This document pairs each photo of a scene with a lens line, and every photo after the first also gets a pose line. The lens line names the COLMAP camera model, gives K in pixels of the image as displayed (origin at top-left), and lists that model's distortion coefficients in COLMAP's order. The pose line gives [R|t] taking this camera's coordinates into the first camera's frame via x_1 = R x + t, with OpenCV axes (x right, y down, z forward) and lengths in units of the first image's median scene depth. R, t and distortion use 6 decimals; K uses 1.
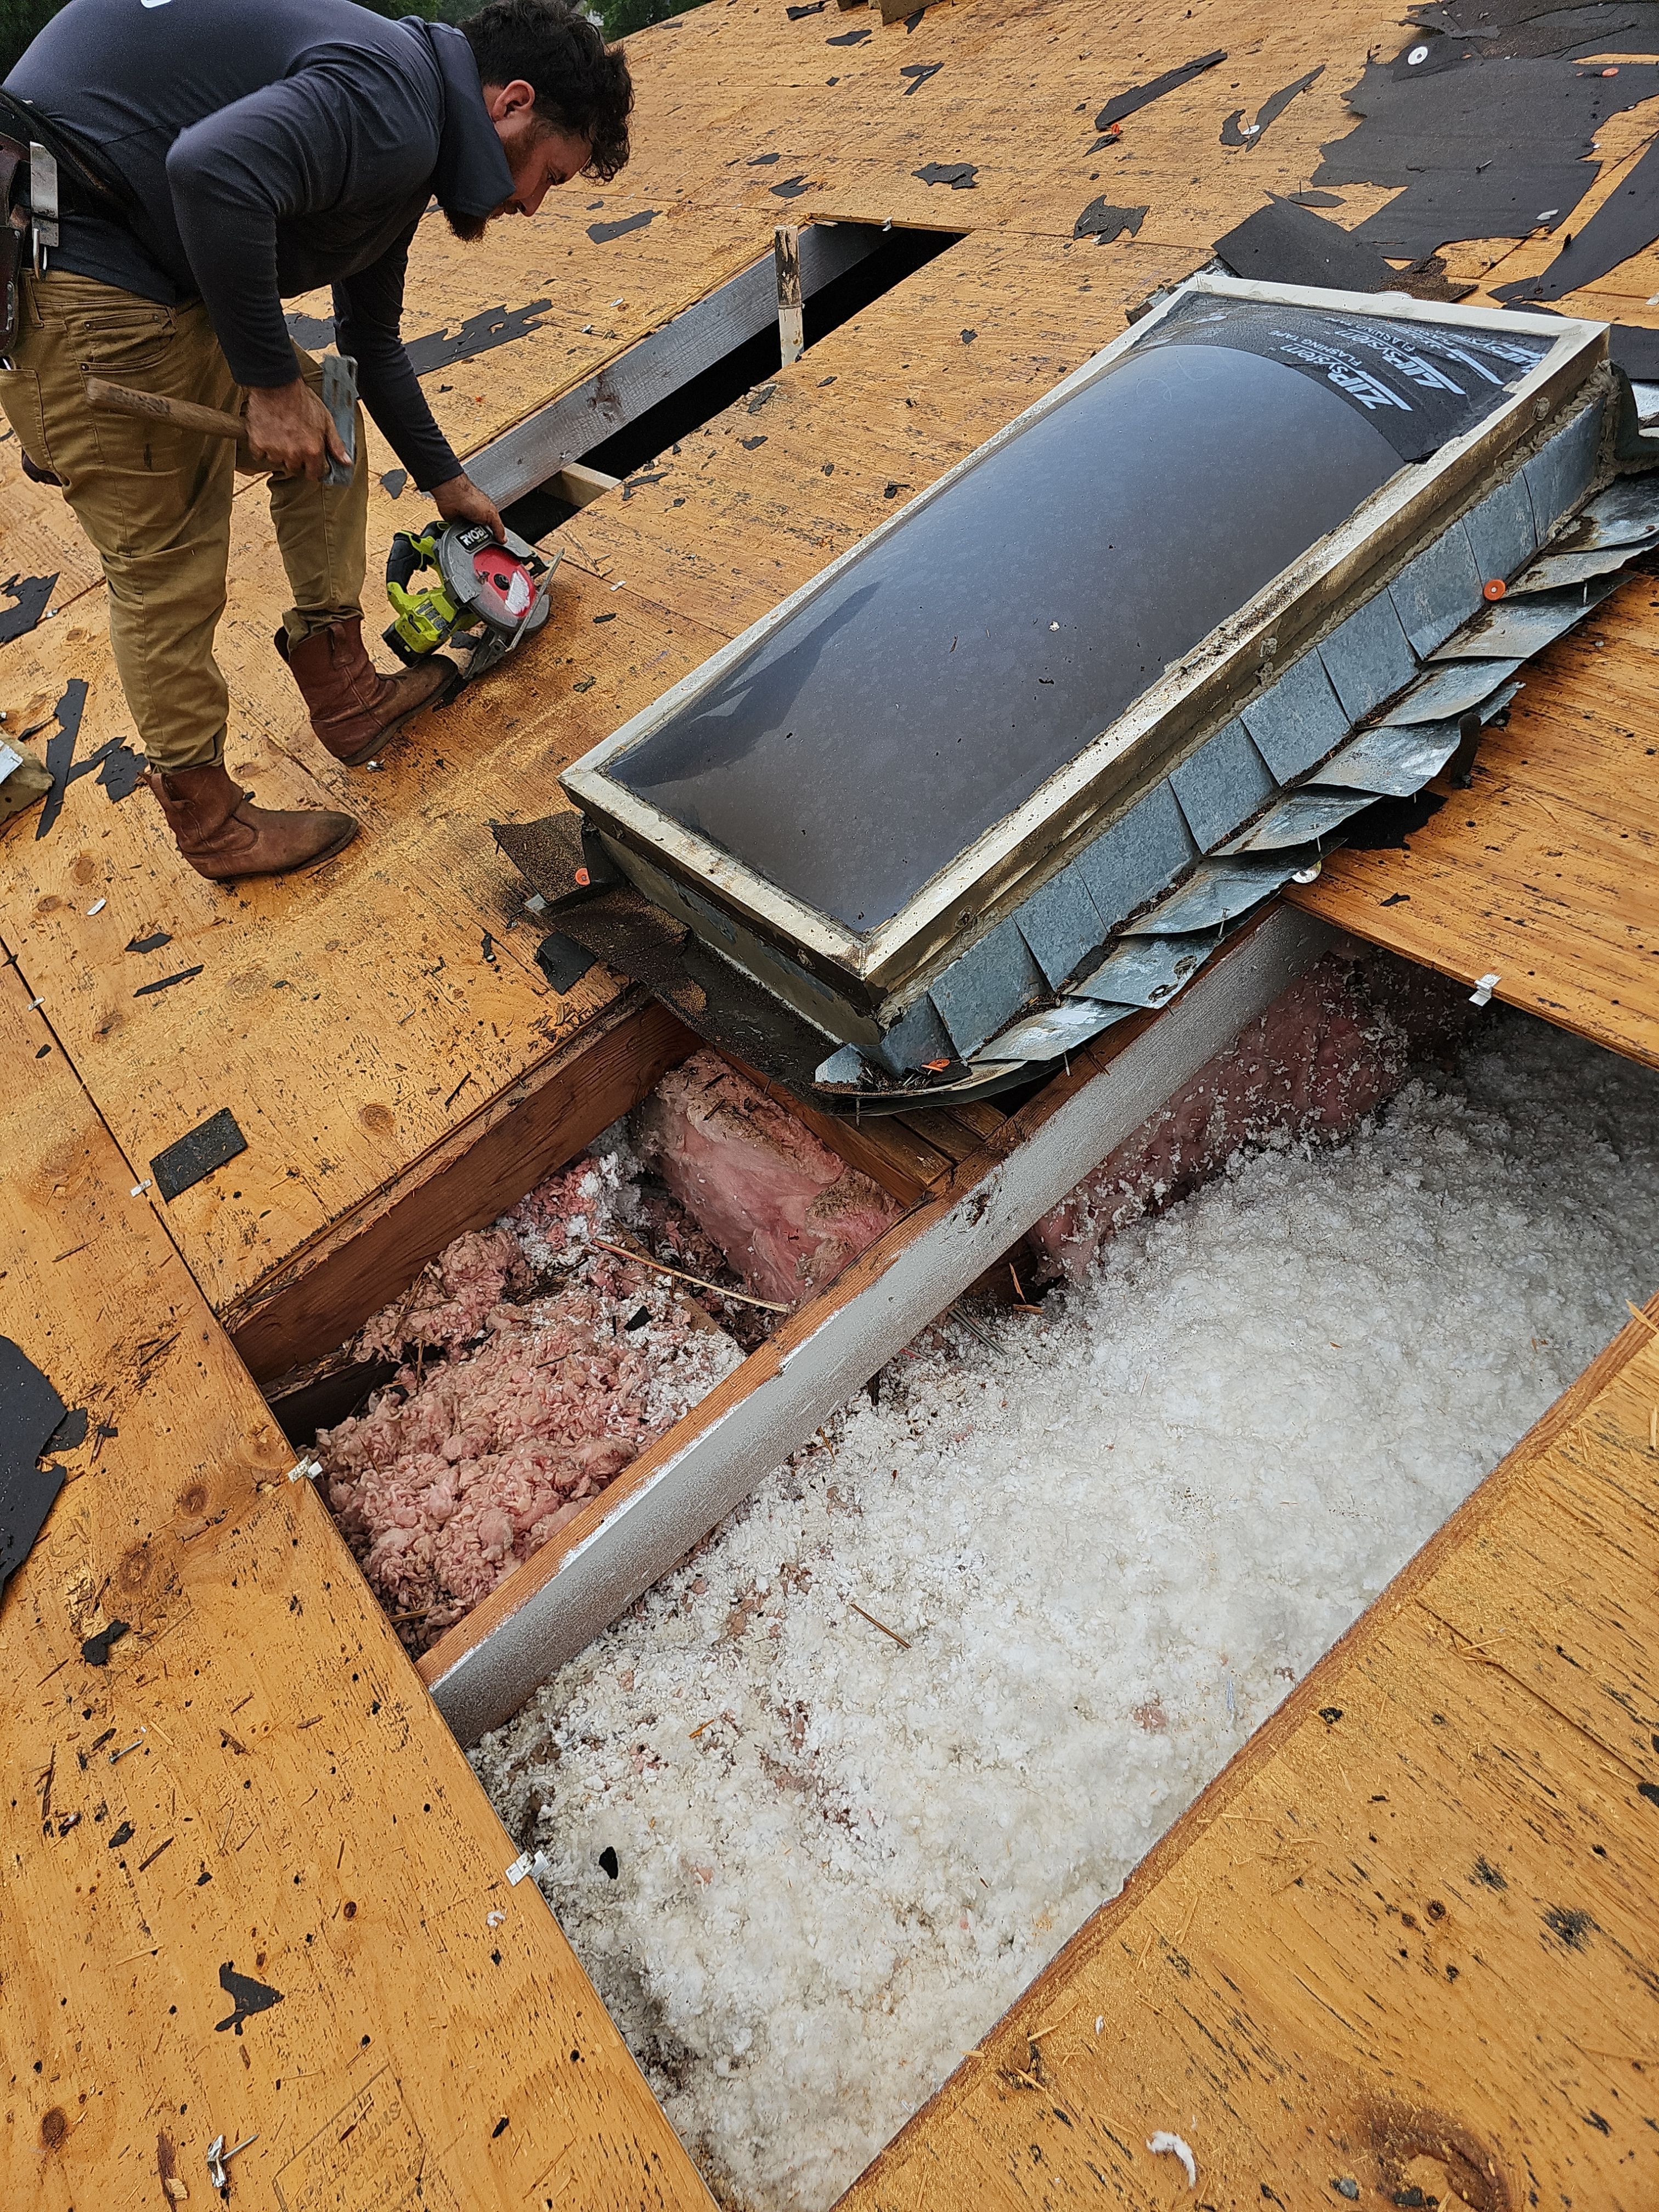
lens RADIAL K [[1541.9, 0, 831.0], [0, 1541.9, 1071.4], [0, 0, 1]] dist [0.000826, -0.009960]
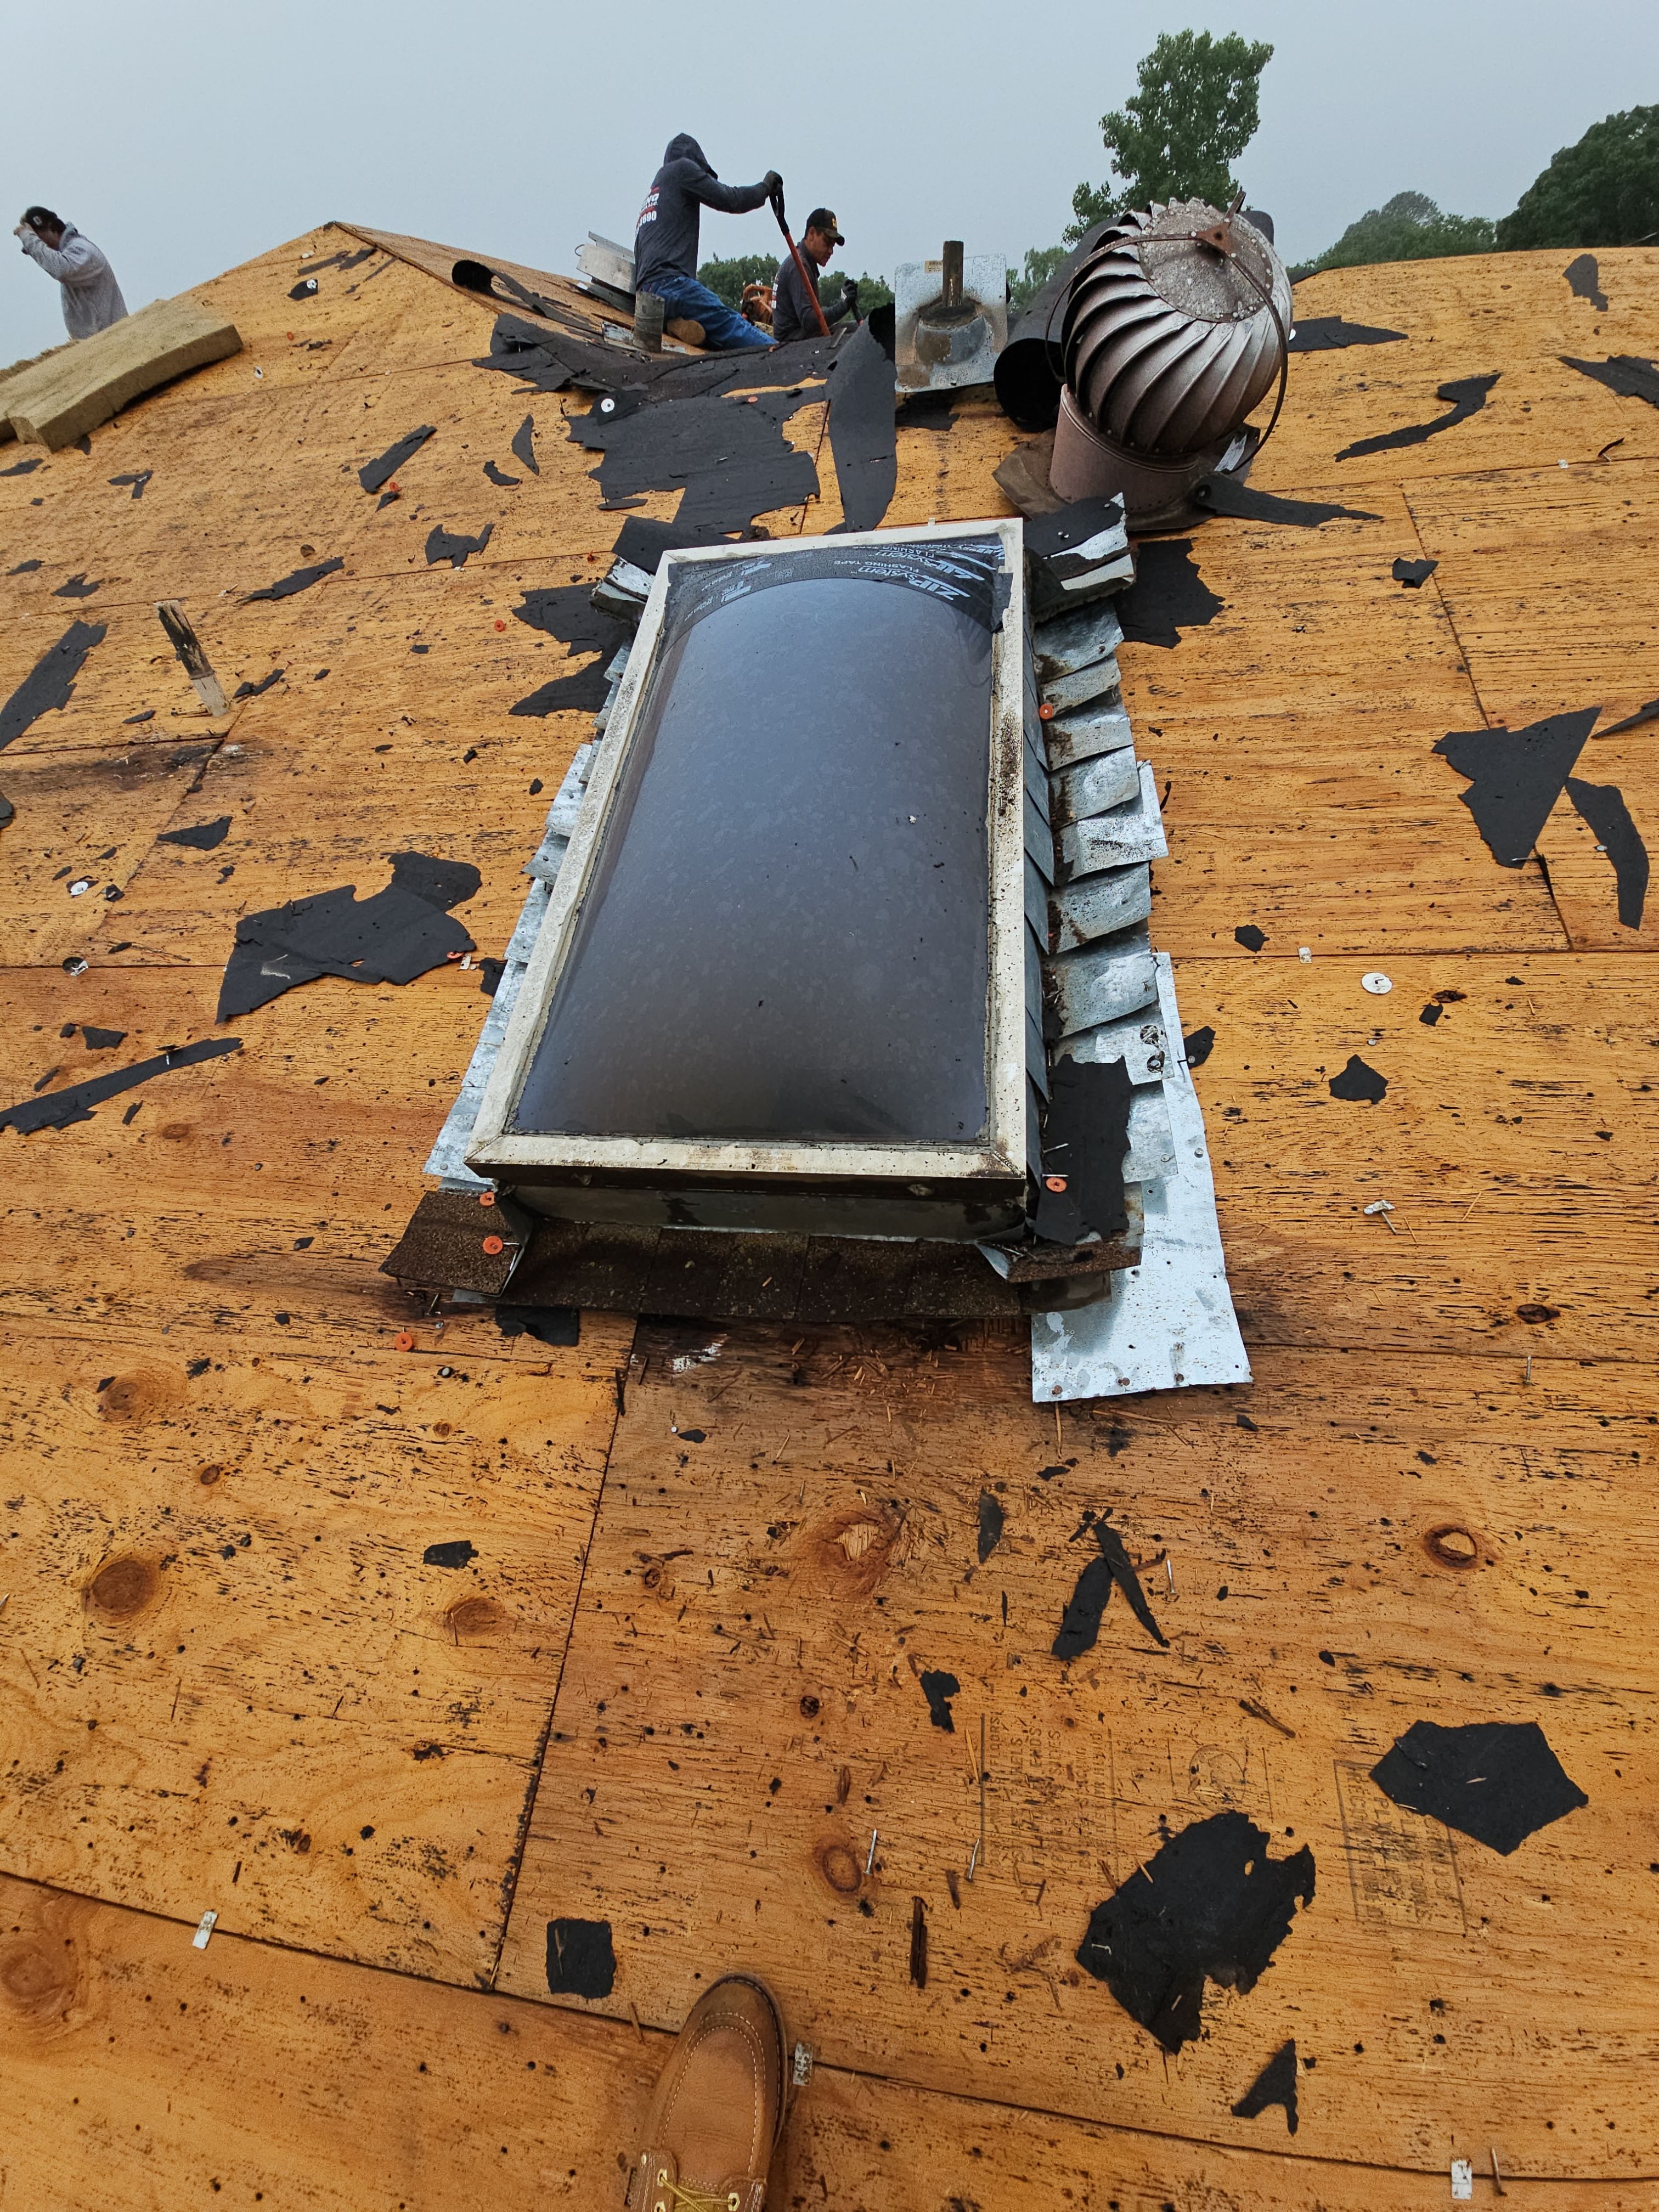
lens RADIAL K [[923.6, 0, 838.5], [0, 923.6, 1113.4], [0, 0, 1]] dist [0.003084, -0.002509]
pose [[0.711405, -0.457420, 0.533545, -0.320908], [0.458784, 0.877374, 0.140471, -0.205205], [-0.532372, 0.144850, 0.834025, 0.468680]]
